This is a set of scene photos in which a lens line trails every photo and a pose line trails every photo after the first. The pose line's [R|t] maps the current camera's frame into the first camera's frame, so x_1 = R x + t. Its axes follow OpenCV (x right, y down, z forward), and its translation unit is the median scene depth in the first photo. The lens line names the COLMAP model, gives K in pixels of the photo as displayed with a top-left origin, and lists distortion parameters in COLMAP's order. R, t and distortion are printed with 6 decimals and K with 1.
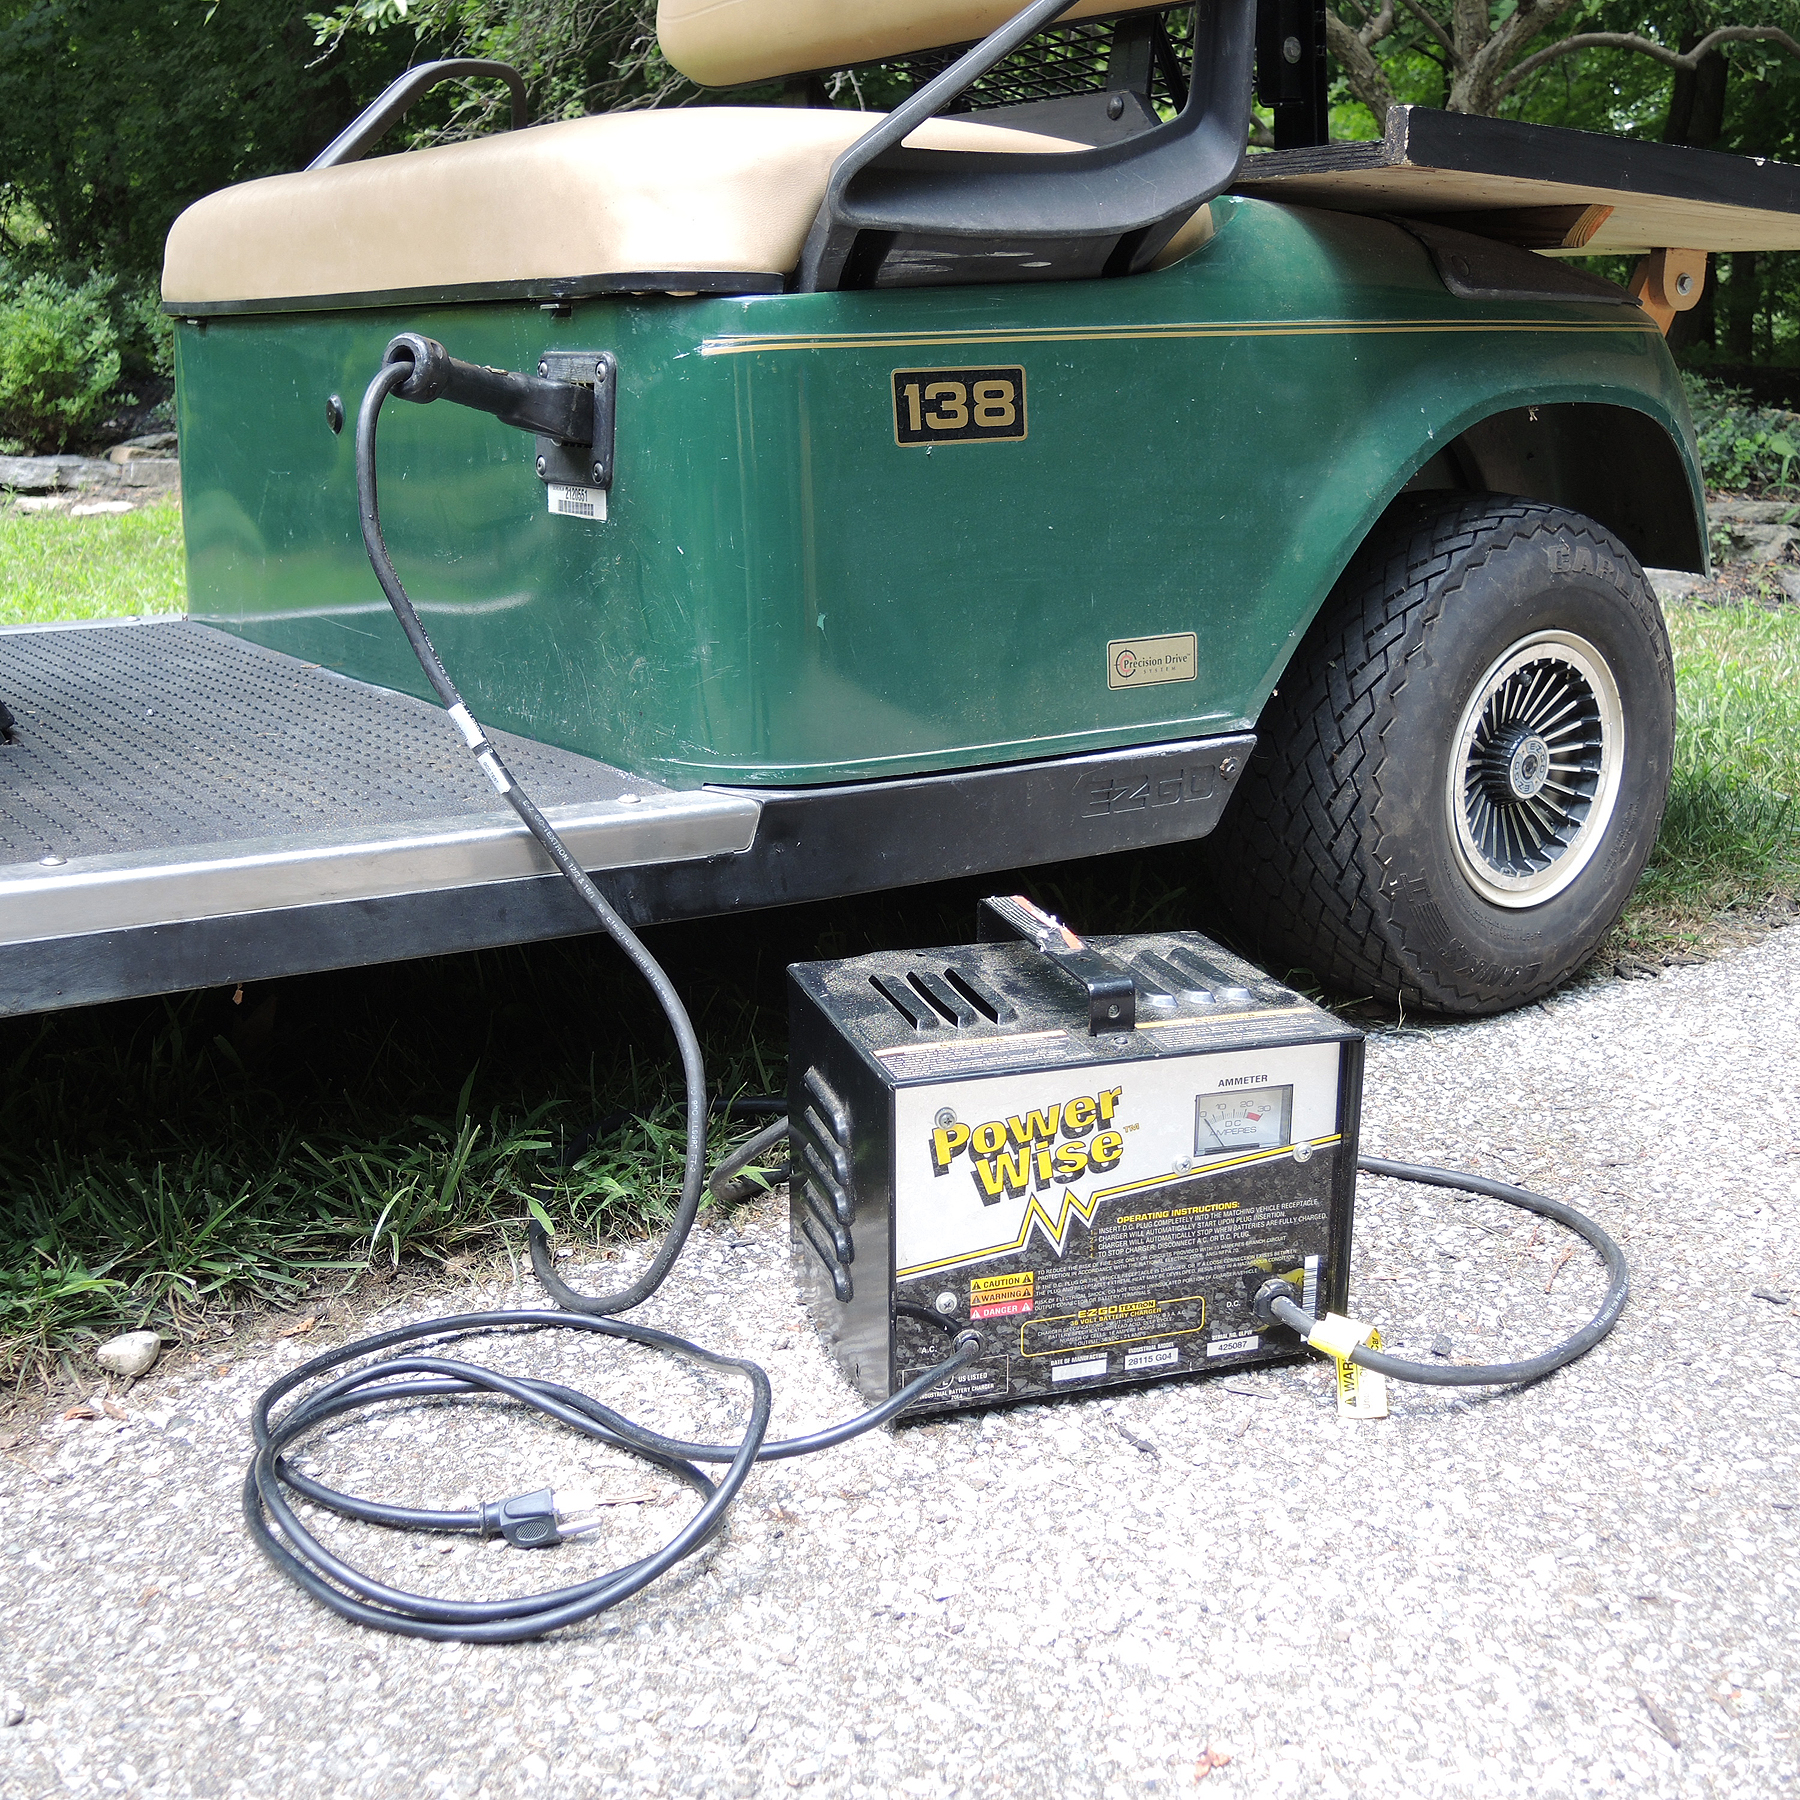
lens RADIAL K [[2052.7, 0, 900.0], [0, 2052.7, 900.0], [0, 0, 1]] dist [-0.024778, -0.071005]
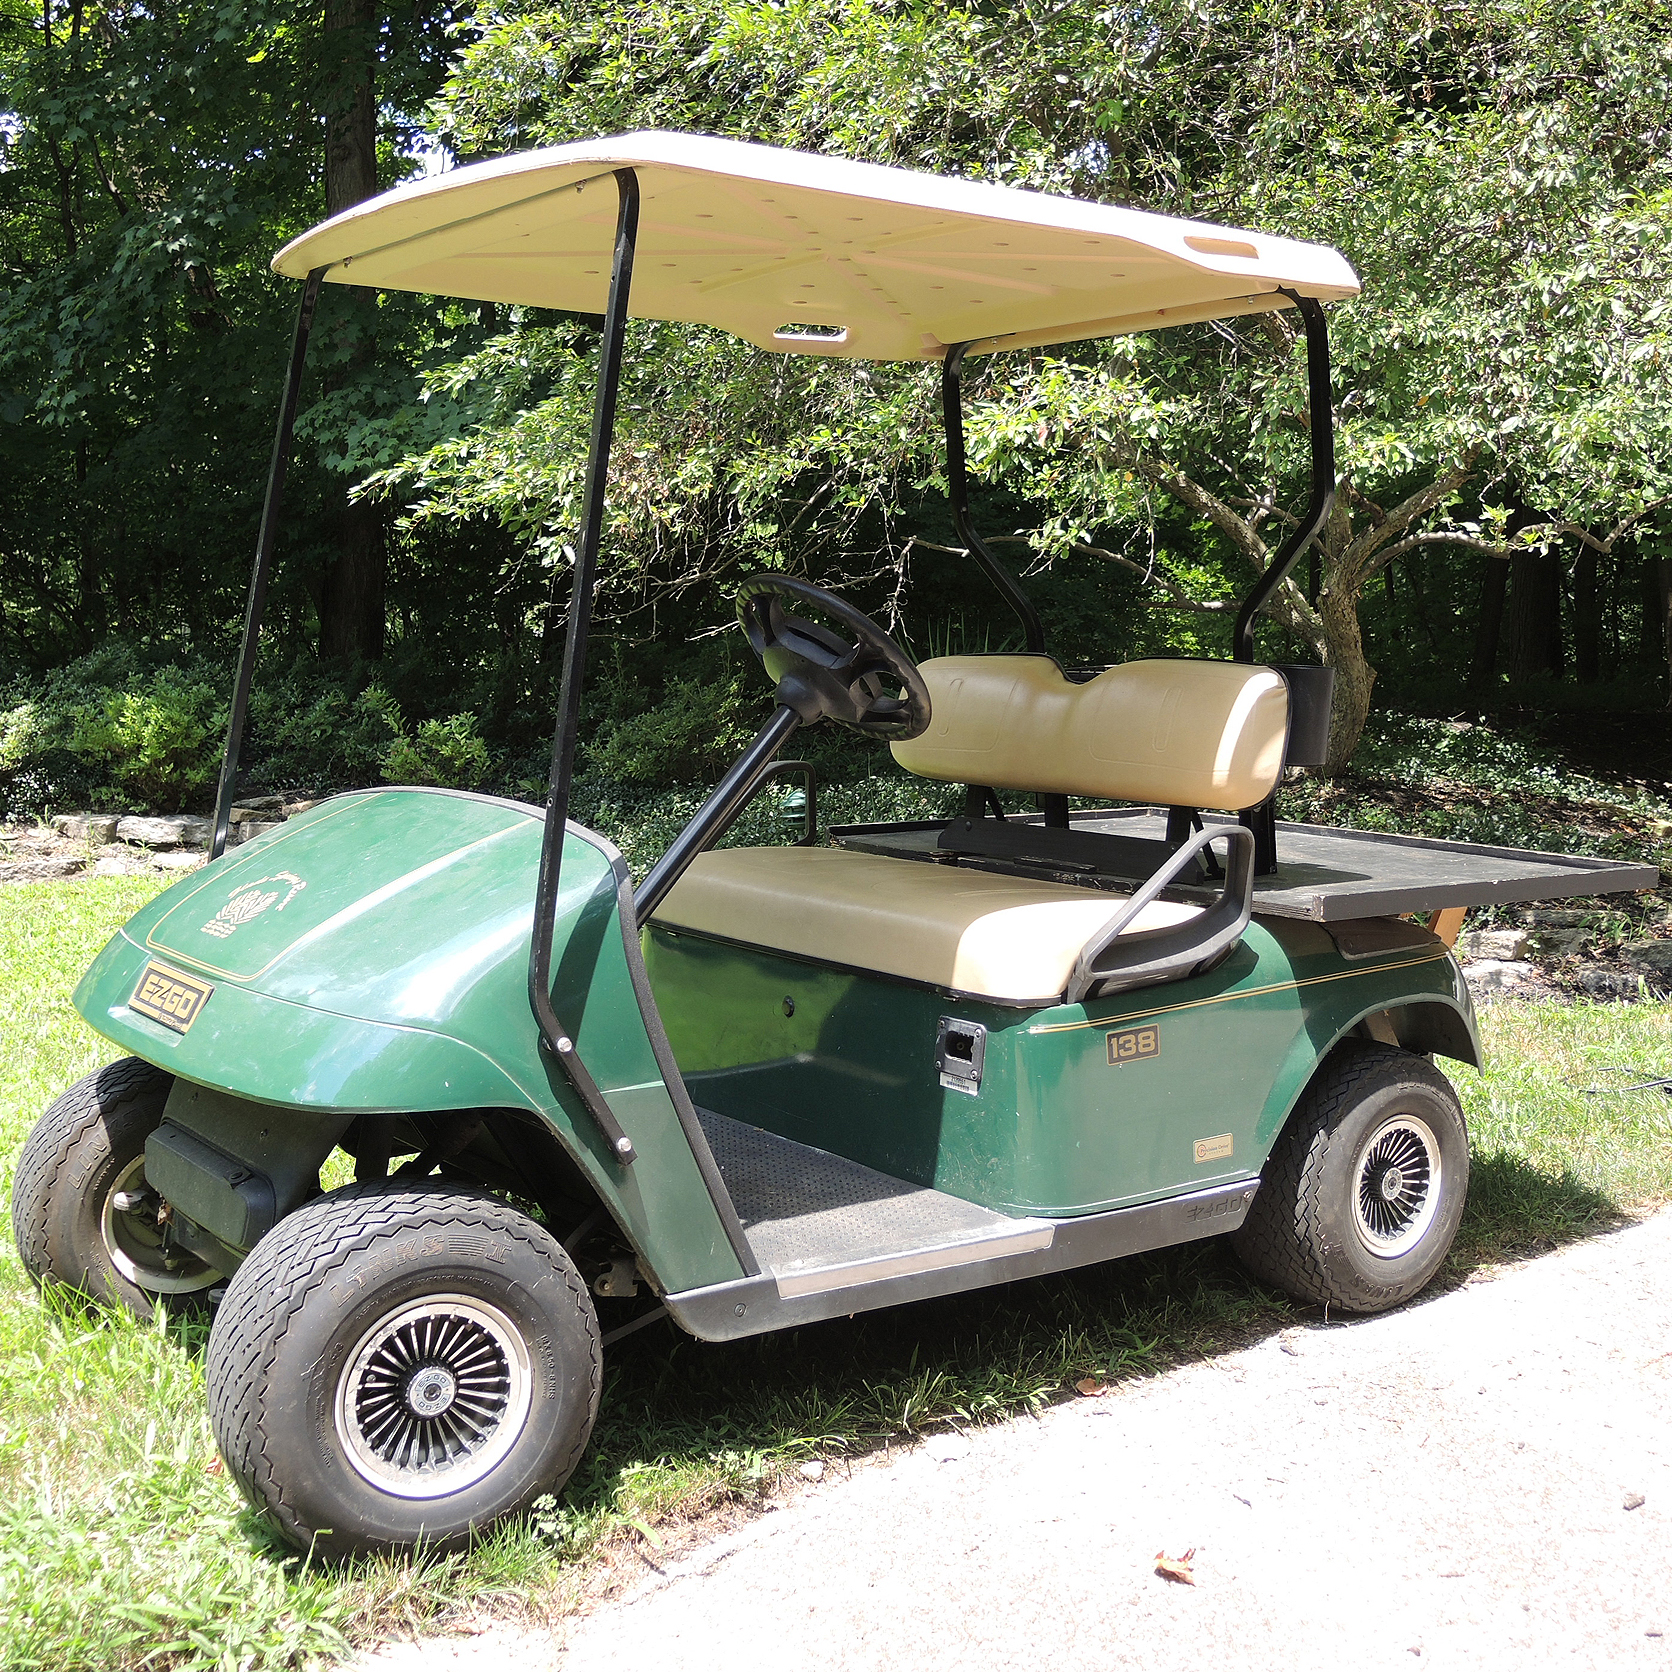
lens RADIAL K [[2047.1, 0, 836.0], [0, 2047.1, 836.0], [0, 0, 1]] dist [-0.012946, -0.027429]
pose [[0.999731, 0.001531, 0.023152, -0.279387], [0.002080, 0.987889, -0.155147, -0.094458], [-0.023109, 0.155153, 0.987620, -1.003697]]
